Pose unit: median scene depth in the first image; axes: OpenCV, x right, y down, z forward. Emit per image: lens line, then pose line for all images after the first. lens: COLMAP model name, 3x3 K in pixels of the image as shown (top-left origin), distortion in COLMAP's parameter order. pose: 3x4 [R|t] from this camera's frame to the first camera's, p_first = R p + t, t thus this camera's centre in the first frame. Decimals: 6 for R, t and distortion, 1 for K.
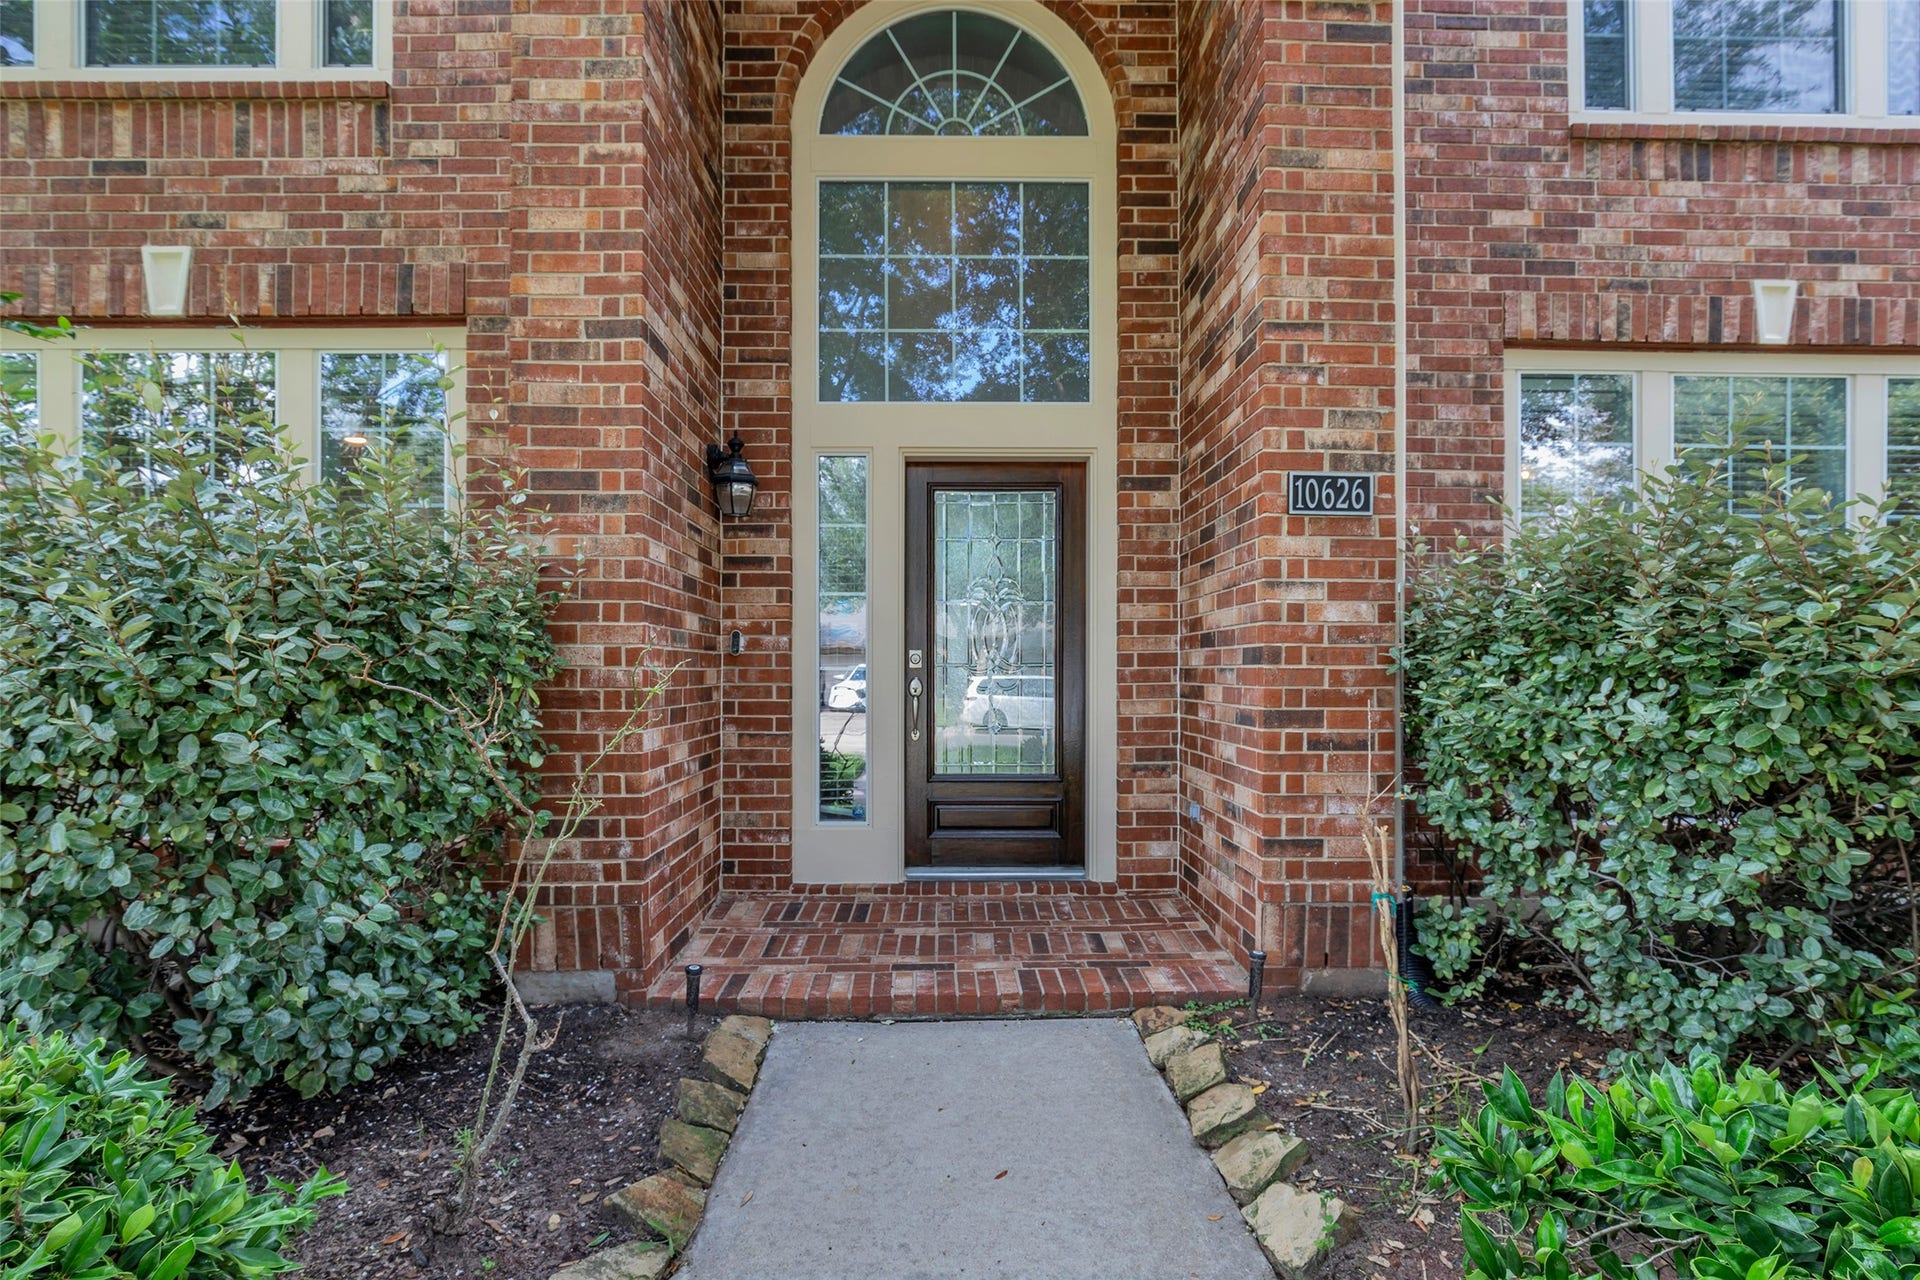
lens RADIAL K [[929.4, 0, 972.2], [0, 929.4, 690.7], [0, 0, 1]] dist [-0.033211, 0.008824]
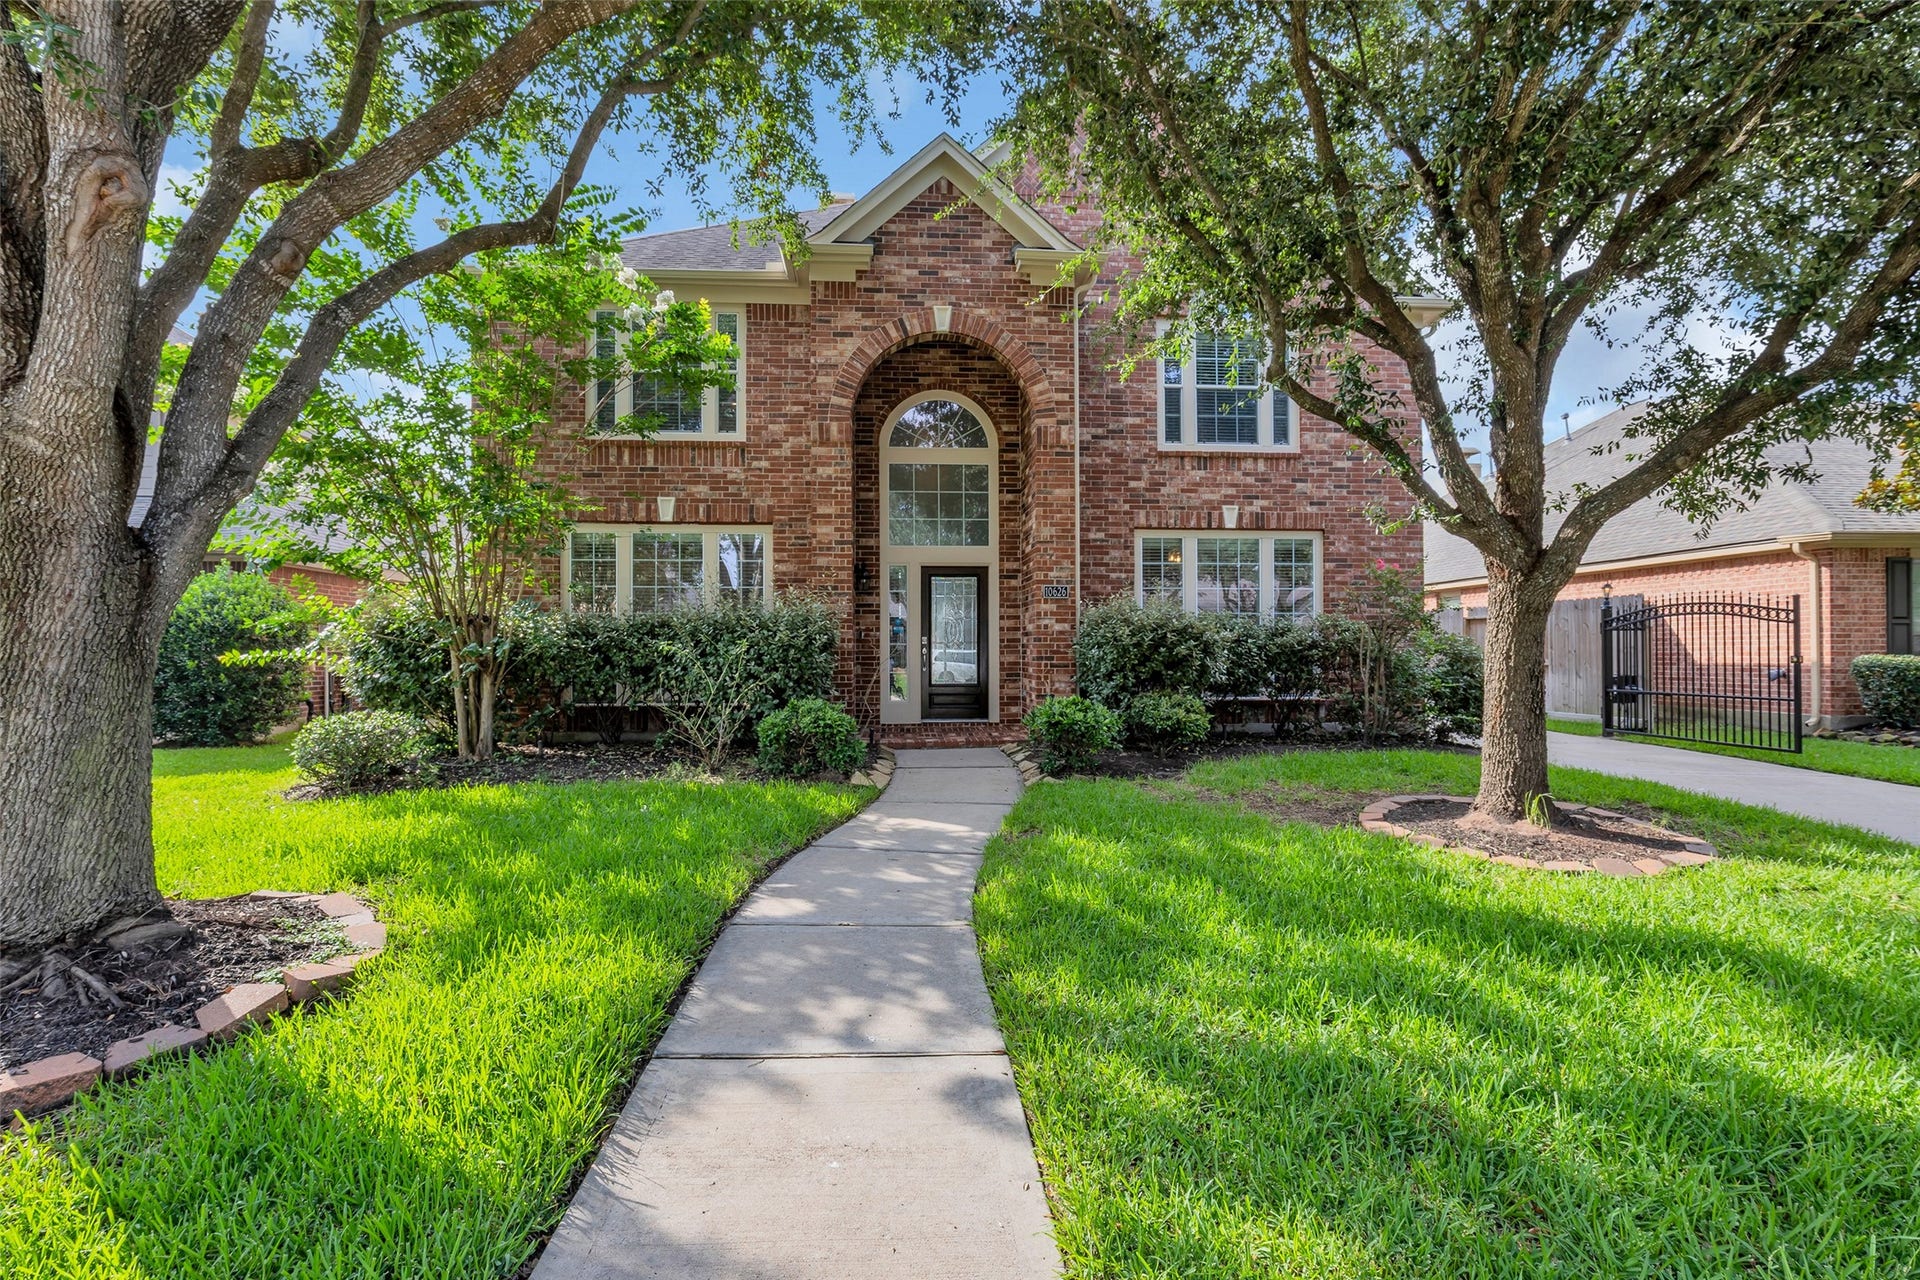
lens RADIAL K [[898.5, 0, 951.1], [0, 898.5, 656.2], [0, 0, 1]] dist [-0.016915, 0.000563]
pose [[0.999059, -0.003318, 0.043240, -0.106596], [0.003850, 0.999918, -0.012217, 0.047423], [-0.043196, 0.012372, 0.998990, -1.744368]]
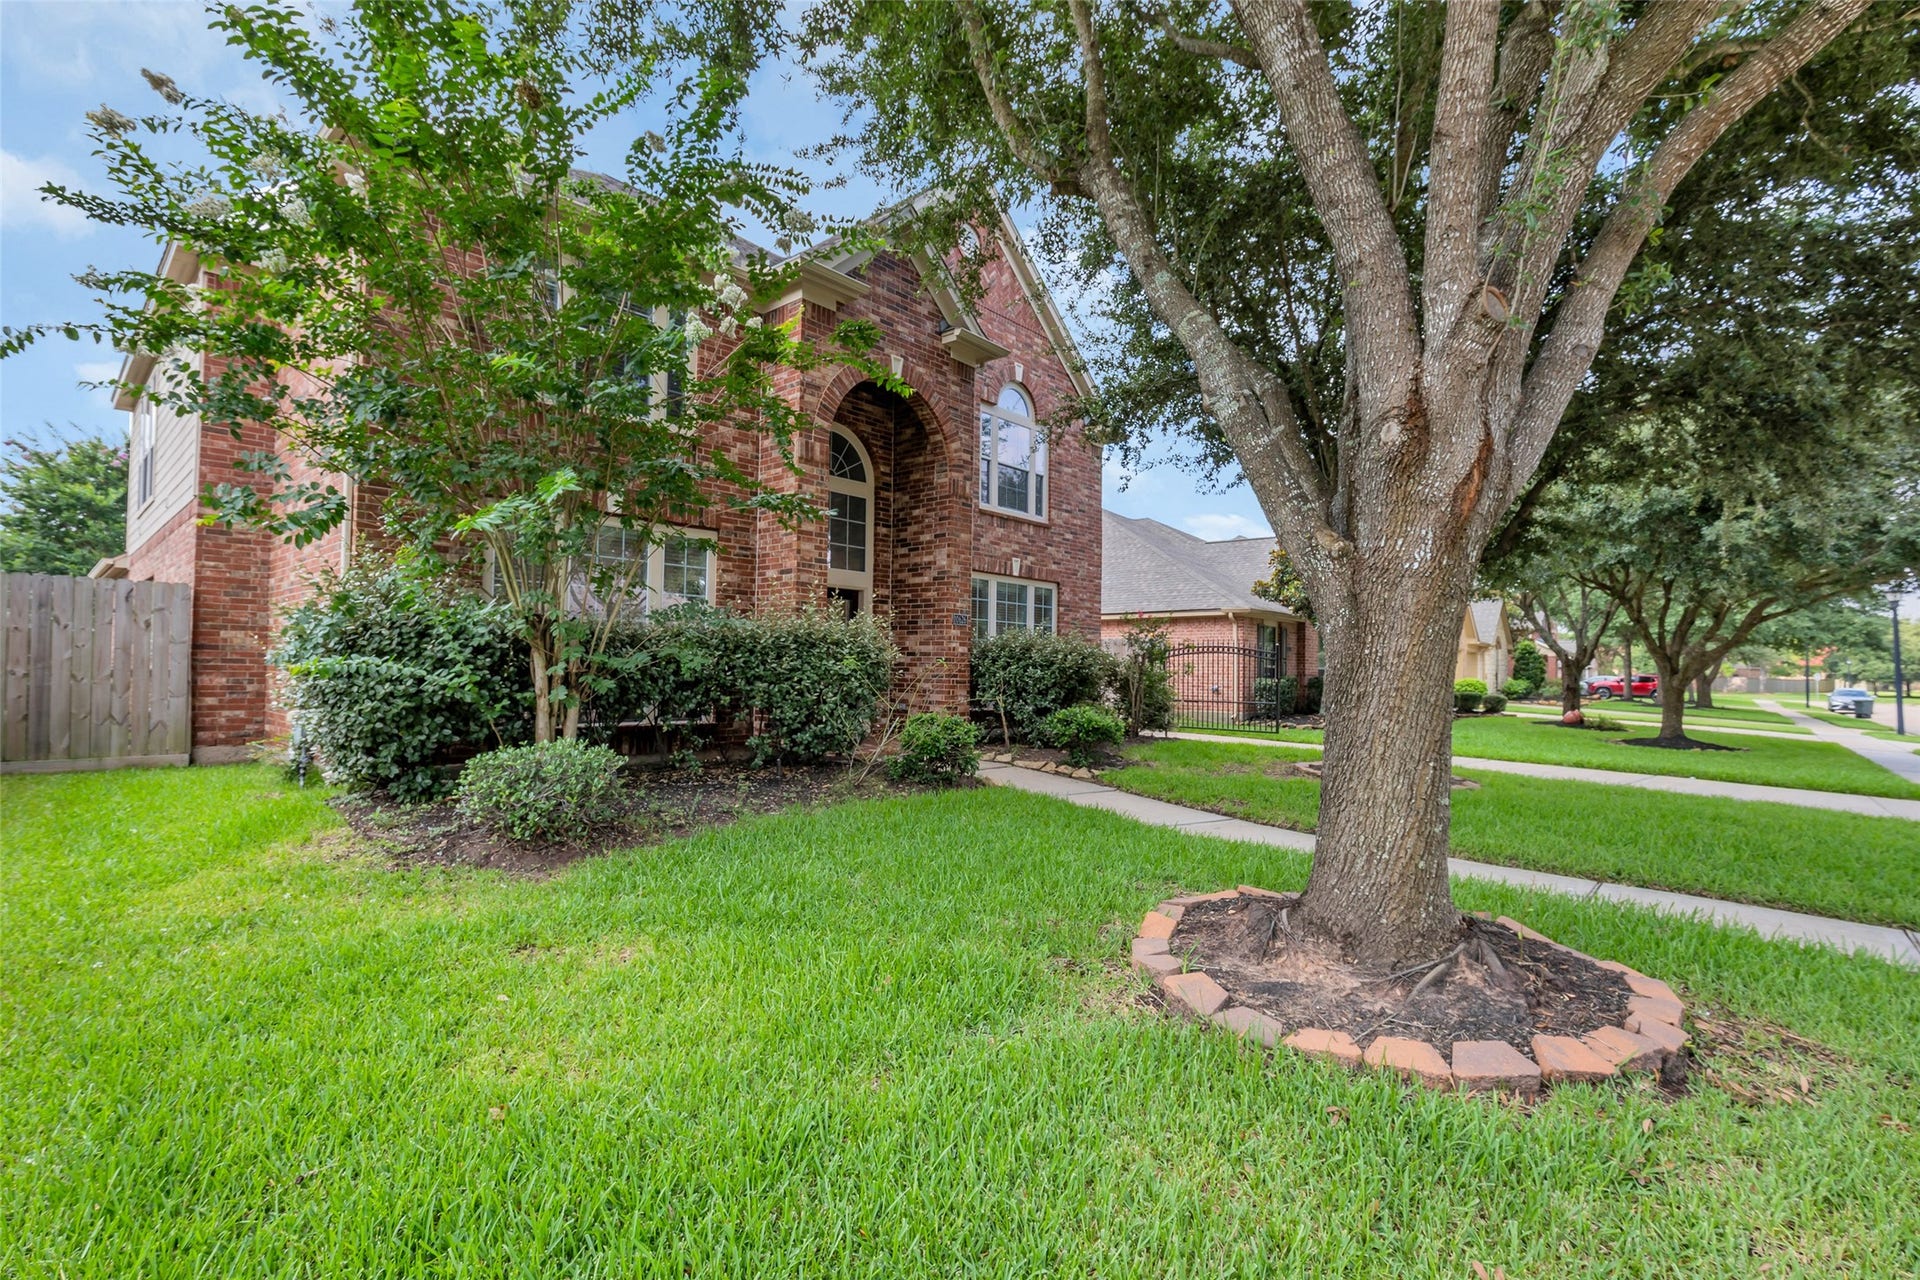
lens RADIAL K [[898.5, 0, 951.1], [0, 898.5, 656.2], [0, 0, 1]] dist [-0.016915, 0.000563]
pose [[0.678205, 0.022154, 0.734538, -1.922209], [-0.000237, 0.999552, -0.029928, 0.047044], [-0.734872, 0.020123, 0.677907, -1.237142]]
